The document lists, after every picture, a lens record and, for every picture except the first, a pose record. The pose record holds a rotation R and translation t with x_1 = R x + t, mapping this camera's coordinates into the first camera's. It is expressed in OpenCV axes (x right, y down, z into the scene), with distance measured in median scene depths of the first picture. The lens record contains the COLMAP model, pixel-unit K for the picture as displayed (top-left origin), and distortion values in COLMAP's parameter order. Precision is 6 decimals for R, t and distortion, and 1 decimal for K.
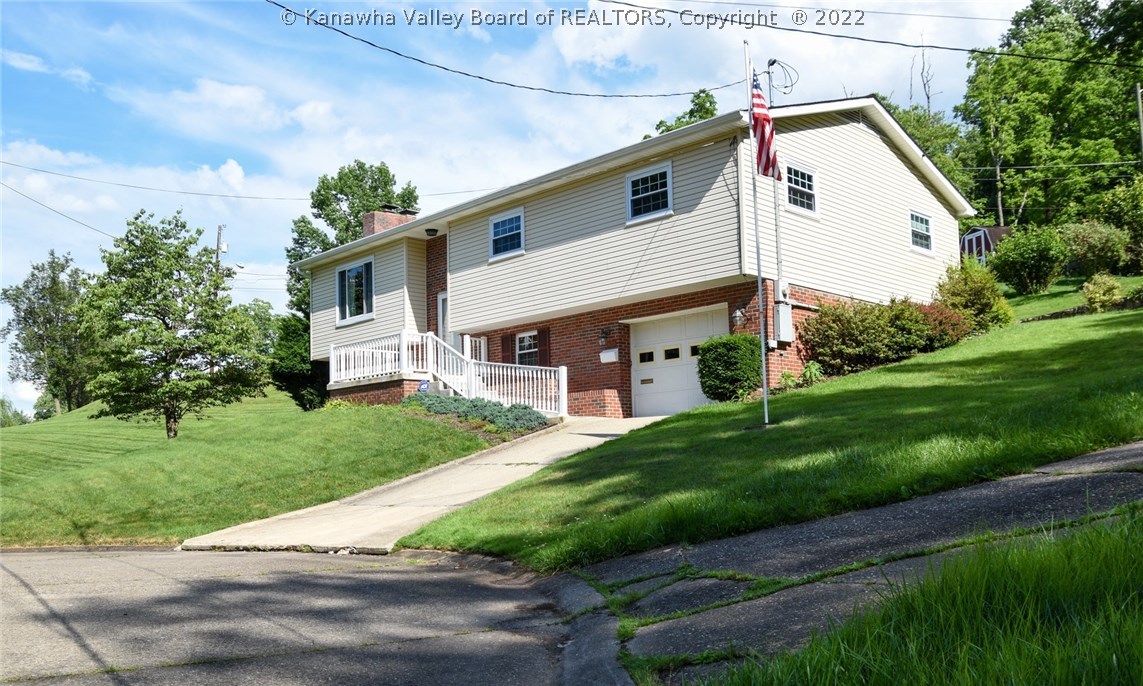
lens RADIAL K [[997.1, 0, 571.5], [0, 997.1, 343.0], [0, 0, 1]] dist [-0.013541, -0.003843]
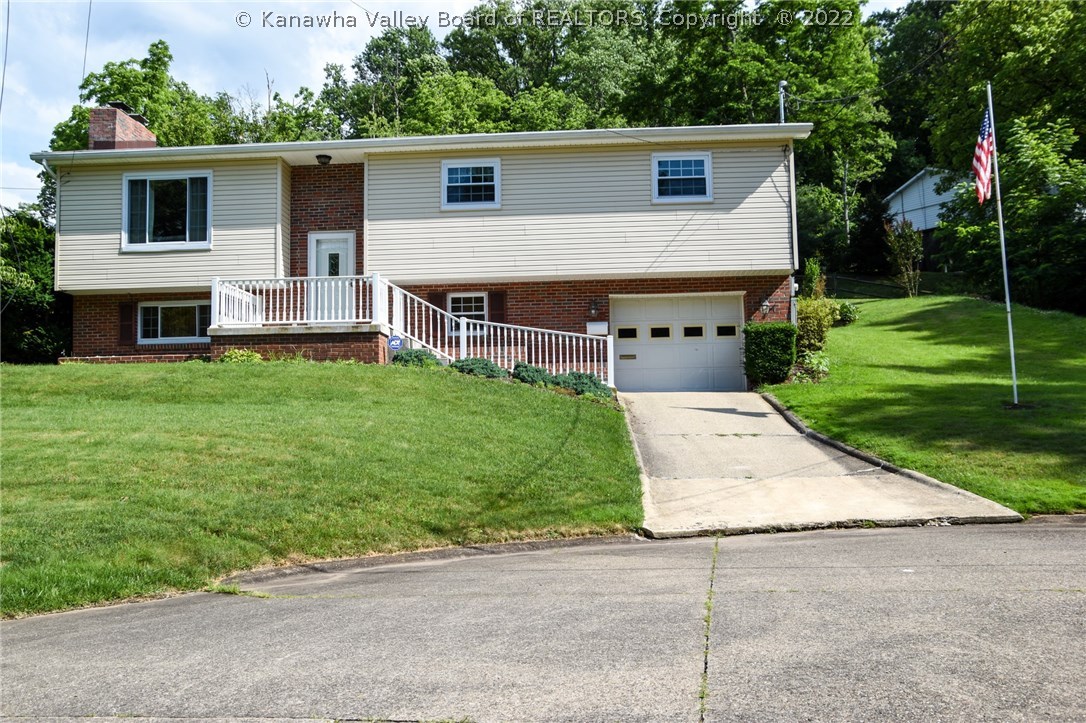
lens RADIAL K [[930.2, 0, 543.0], [0, 930.2, 361.5], [0, 0, 1]] dist [0.003880, 0.001655]
pose [[0.742611, 0.068663, 0.666194, -0.585799], [-0.091449, 0.995810, -0.000697, 0.048699], [-0.663450, -0.060405, 0.745778, 0.319505]]
